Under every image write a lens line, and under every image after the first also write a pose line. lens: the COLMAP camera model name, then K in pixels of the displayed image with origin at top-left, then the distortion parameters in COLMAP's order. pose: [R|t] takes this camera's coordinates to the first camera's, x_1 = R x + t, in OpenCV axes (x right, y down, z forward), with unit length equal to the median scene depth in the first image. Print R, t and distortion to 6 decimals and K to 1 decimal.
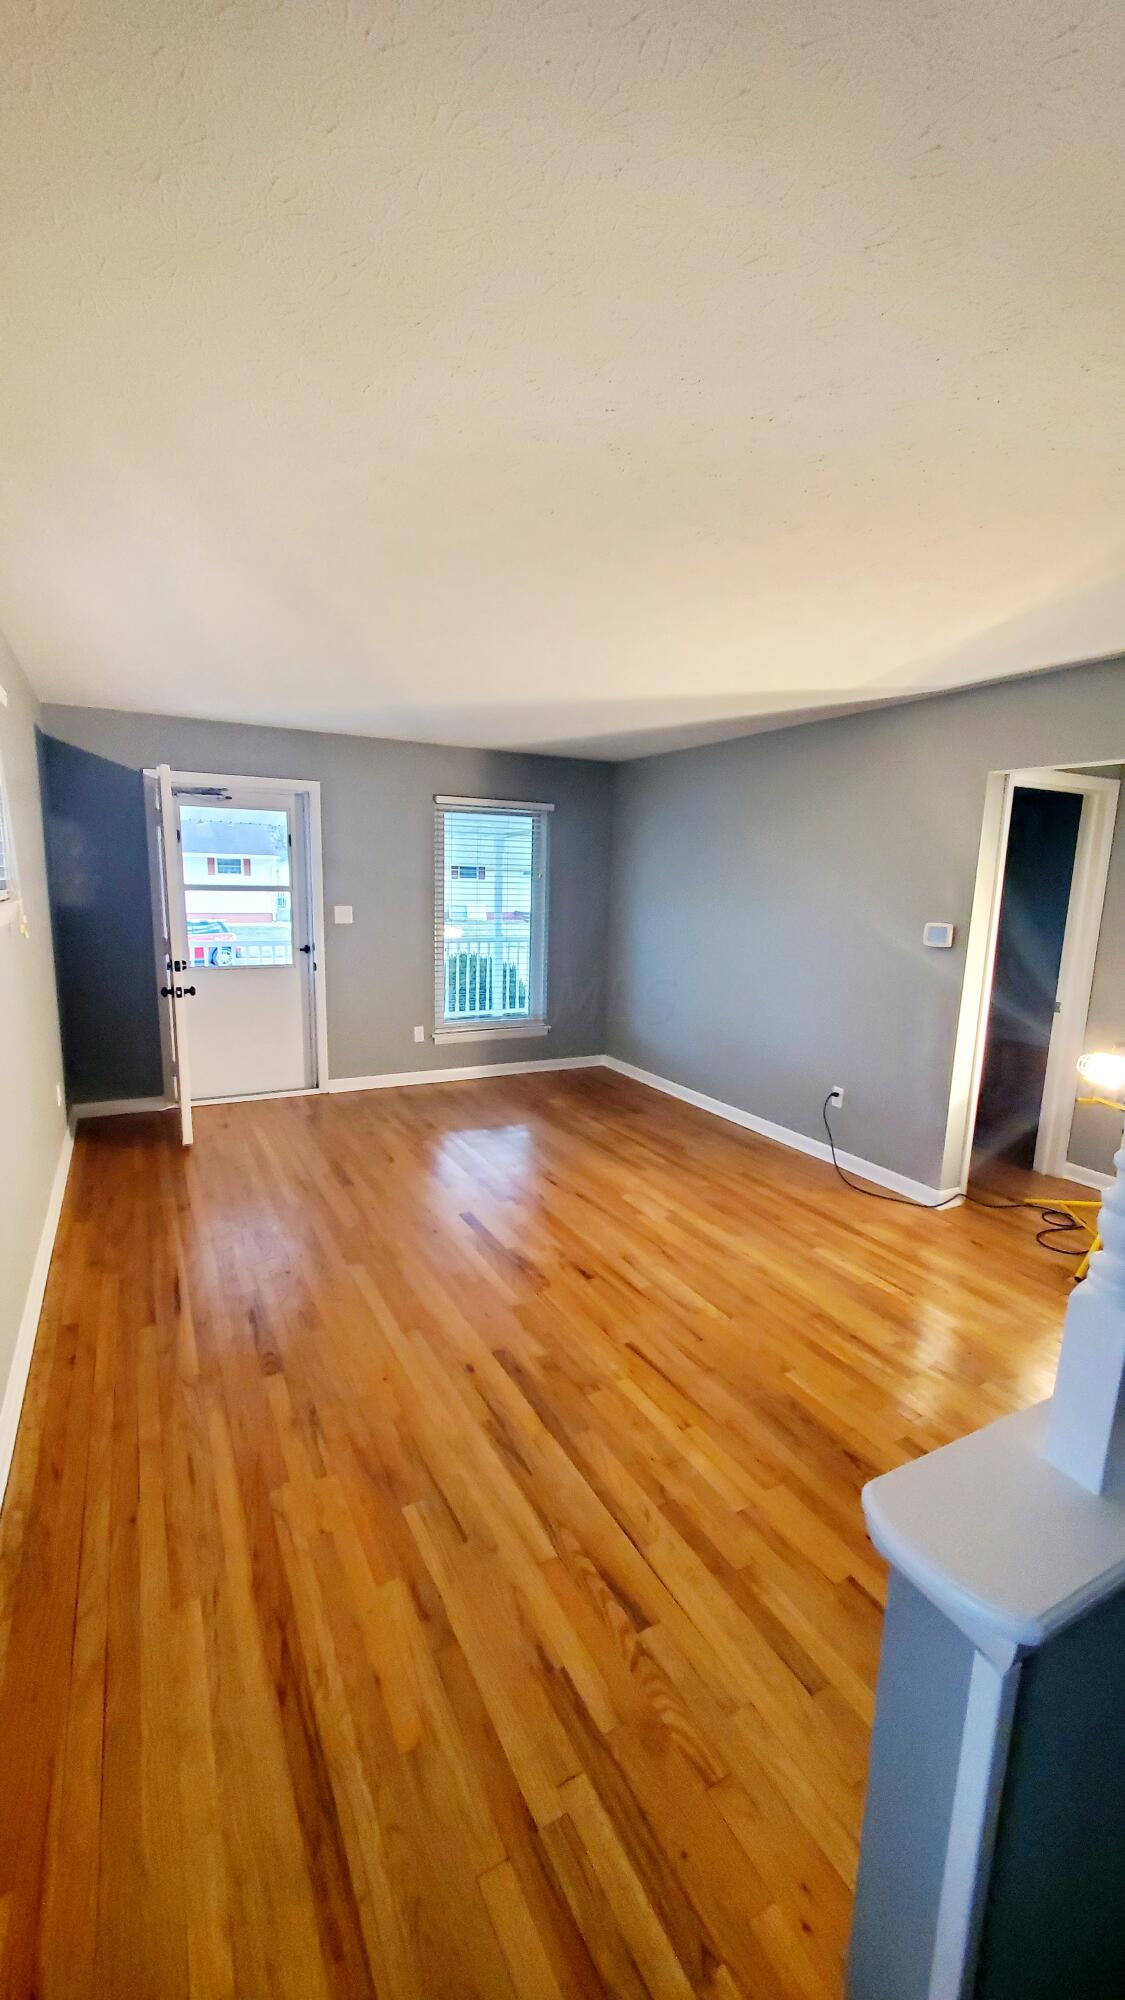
lens RADIAL K [[781.5, 0, 544.5], [0, 781.5, 1005.4], [0, 0, 1]] dist [-0.002674, -0.001161]
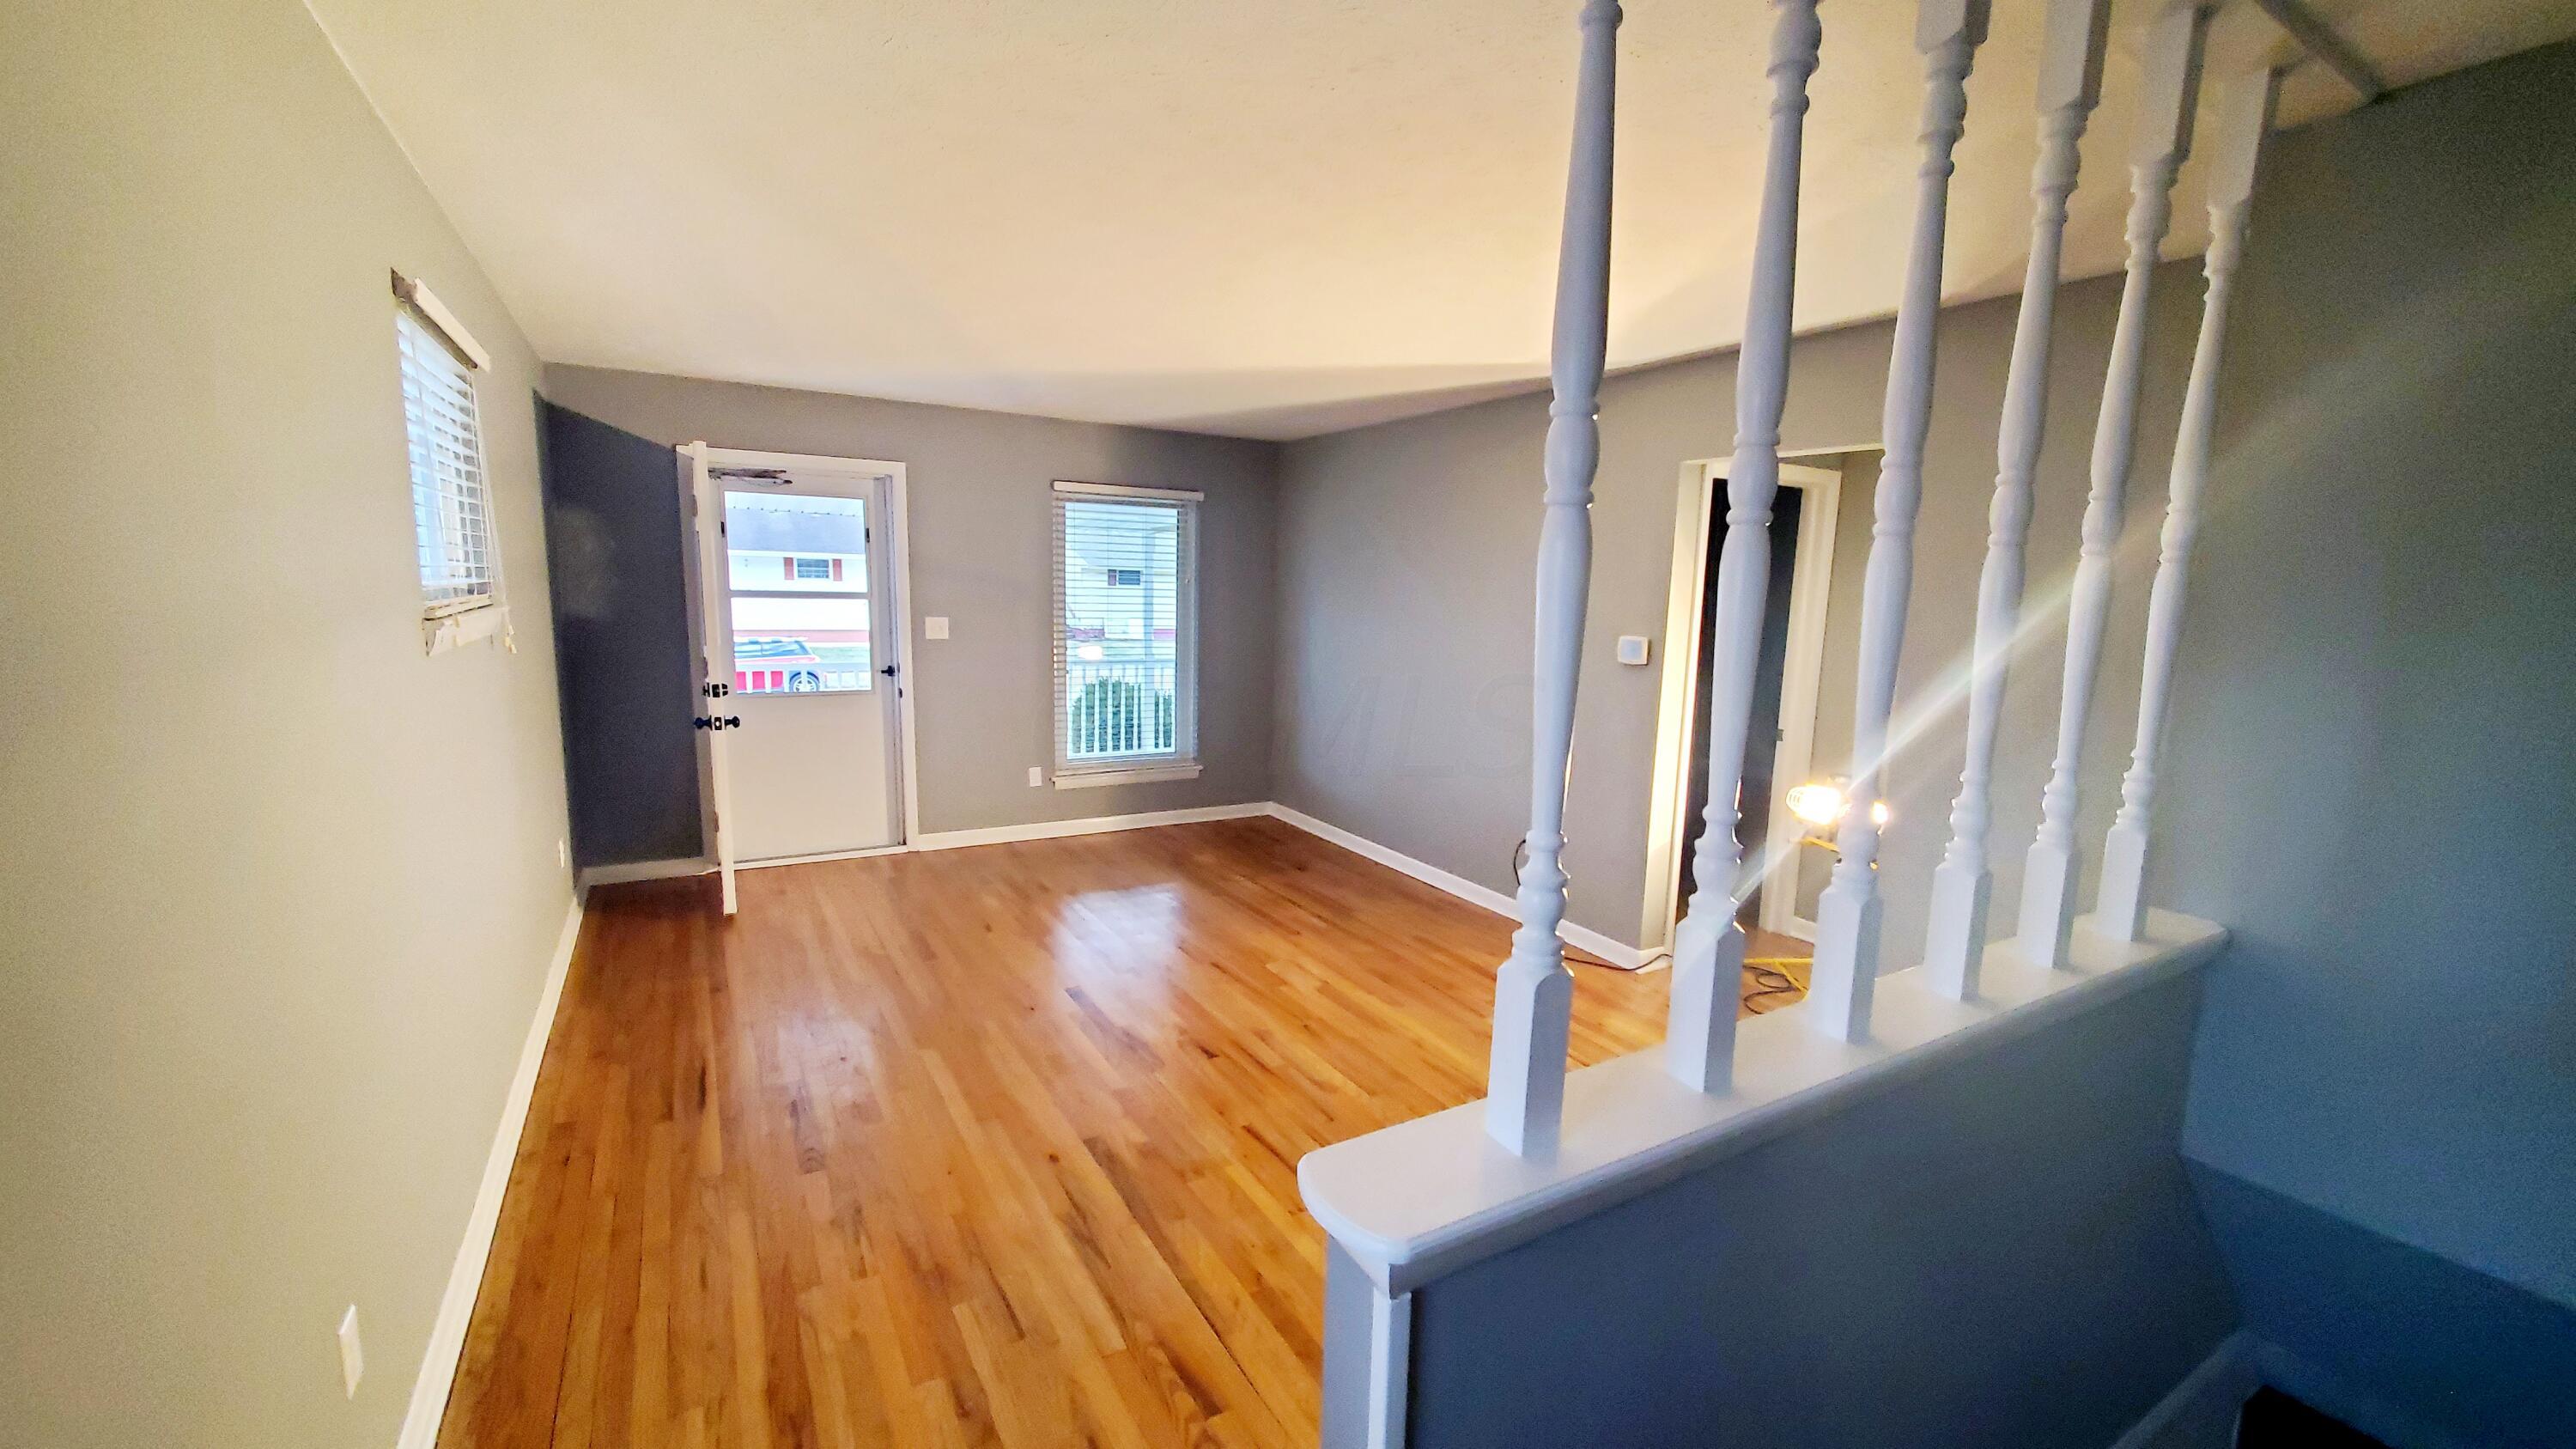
lens RADIAL K [[1006.7, 0, 1294.2], [0, 1006.7, 729.2], [0, 0, 1]] dist [-0.002674, -0.001161]
pose [[0.998214, -0.006145, 0.059421, 0.069784], [0.007308, 0.999786, -0.019379, 0.015558], [-0.059289, 0.019778, 0.998045, -0.076620]]
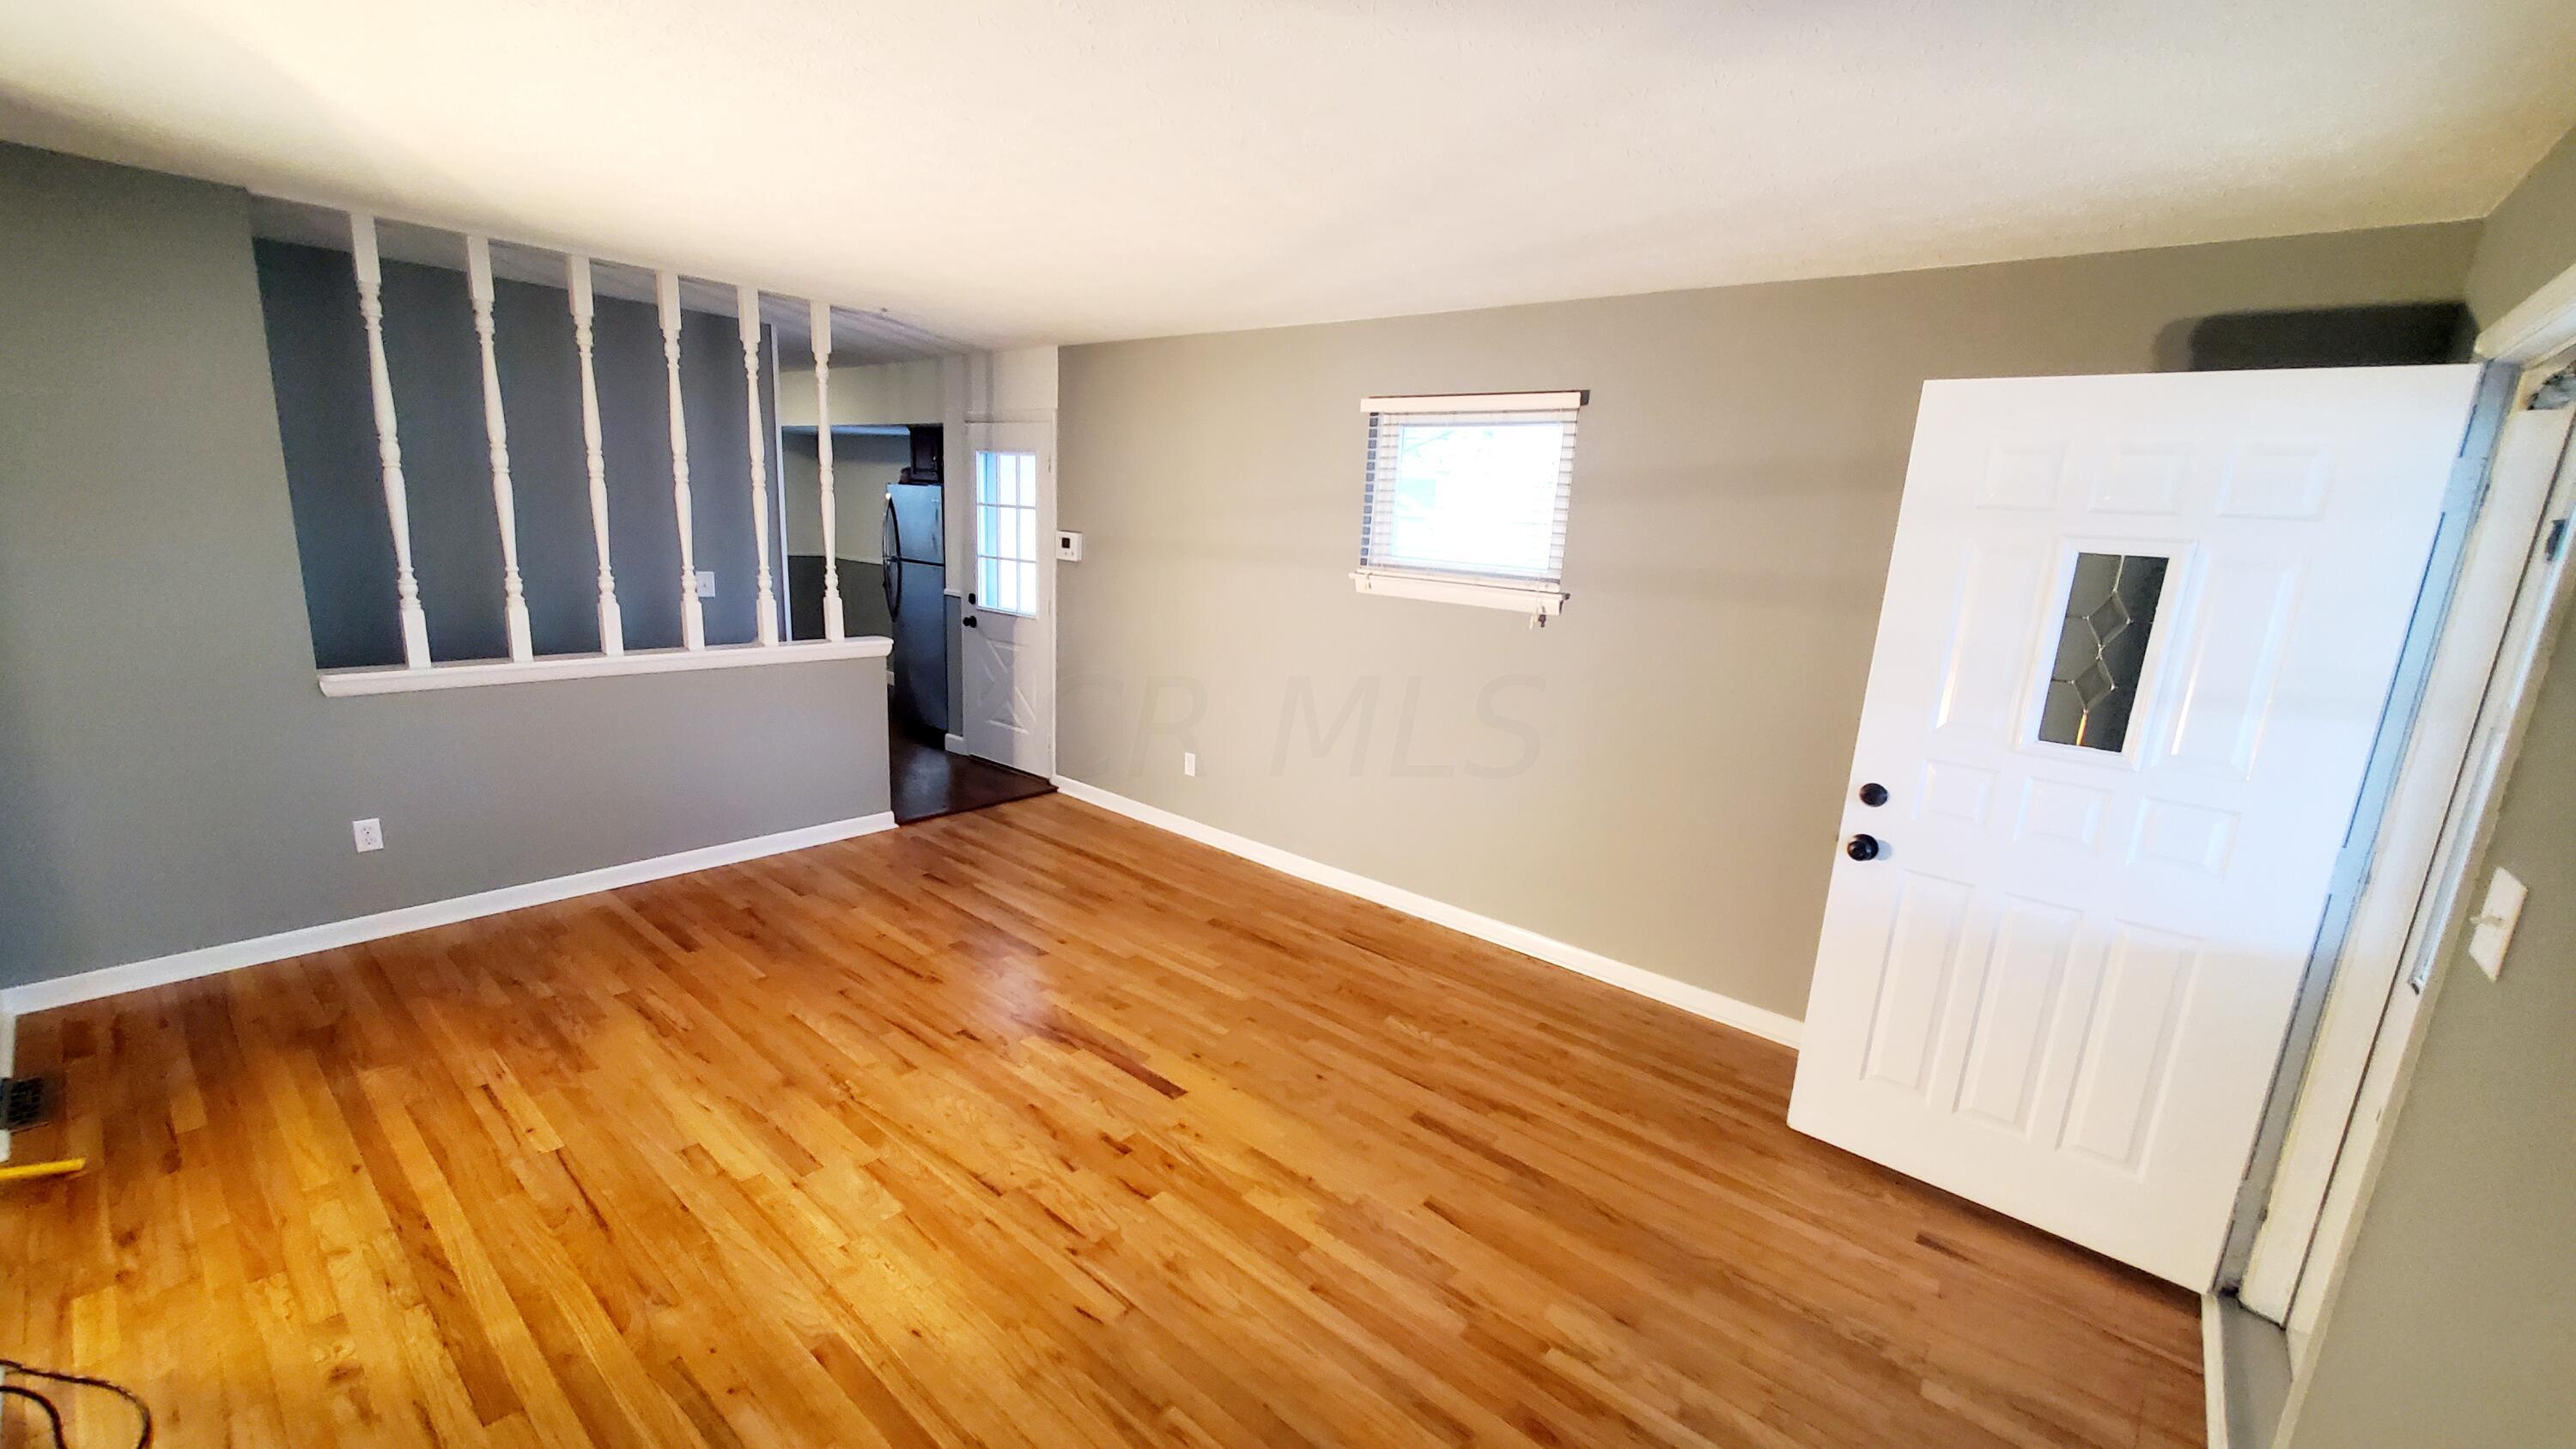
lens RADIAL K [[1006.7, 0, 1294.7], [0, 1006.7, 740.3], [0, 0, 1]] dist [-0.002674, -0.001161]
pose [[-0.919865, 0.007587, -0.392161, 0.122280], [-0.141652, 0.925911, 0.350177, -0.280175], [0.365763, 0.377665, -0.850639, 1.574499]]
